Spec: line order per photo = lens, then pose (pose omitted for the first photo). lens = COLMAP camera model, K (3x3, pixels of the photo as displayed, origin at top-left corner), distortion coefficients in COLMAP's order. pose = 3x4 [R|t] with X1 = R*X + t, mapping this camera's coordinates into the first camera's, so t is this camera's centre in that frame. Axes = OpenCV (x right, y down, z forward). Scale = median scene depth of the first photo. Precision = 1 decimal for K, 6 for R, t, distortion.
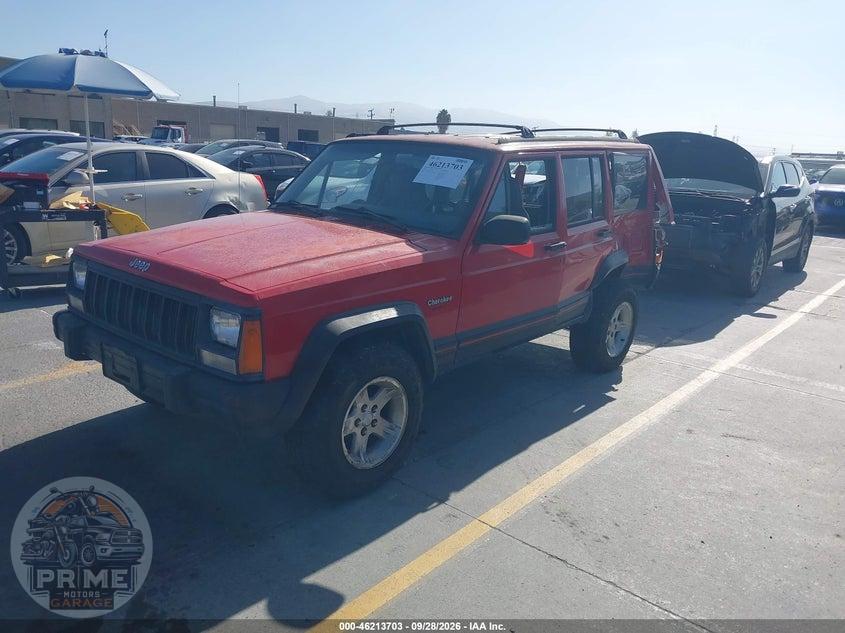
lens RADIAL K [[667.3, 0, 422.5], [0, 667.3, 316.5], [0, 0, 1]] dist [-0.002877, 0.001662]
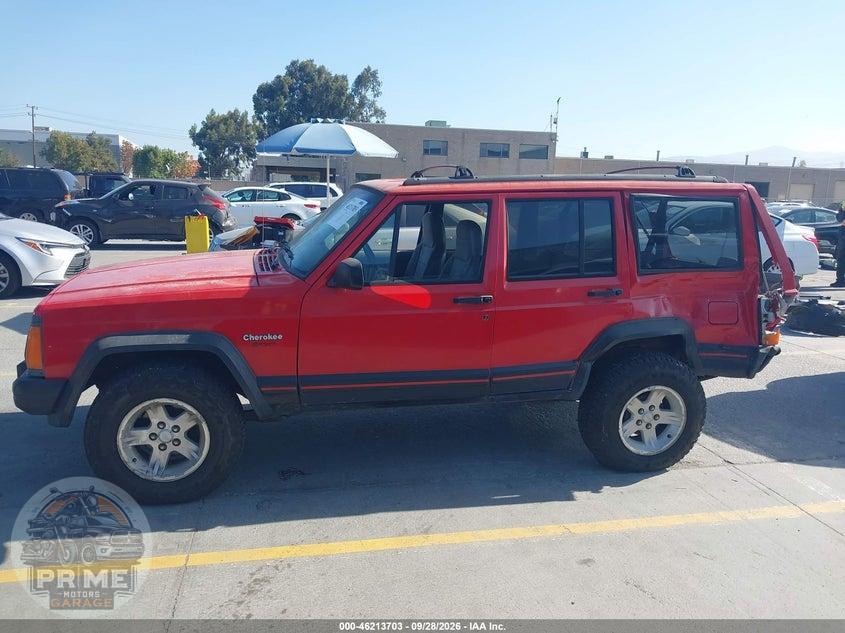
lens RADIAL K [[671.4, 0, 429.5], [0, 671.4, 306.6], [0, 0, 1]] dist [0.072333, -0.144406]
pose [[0.813791, 0.085642, -0.574813, 0.800852], [-0.139559, 0.988939, -0.050237, -0.052853], [0.564152, 0.121103, 0.816742, 0.296333]]
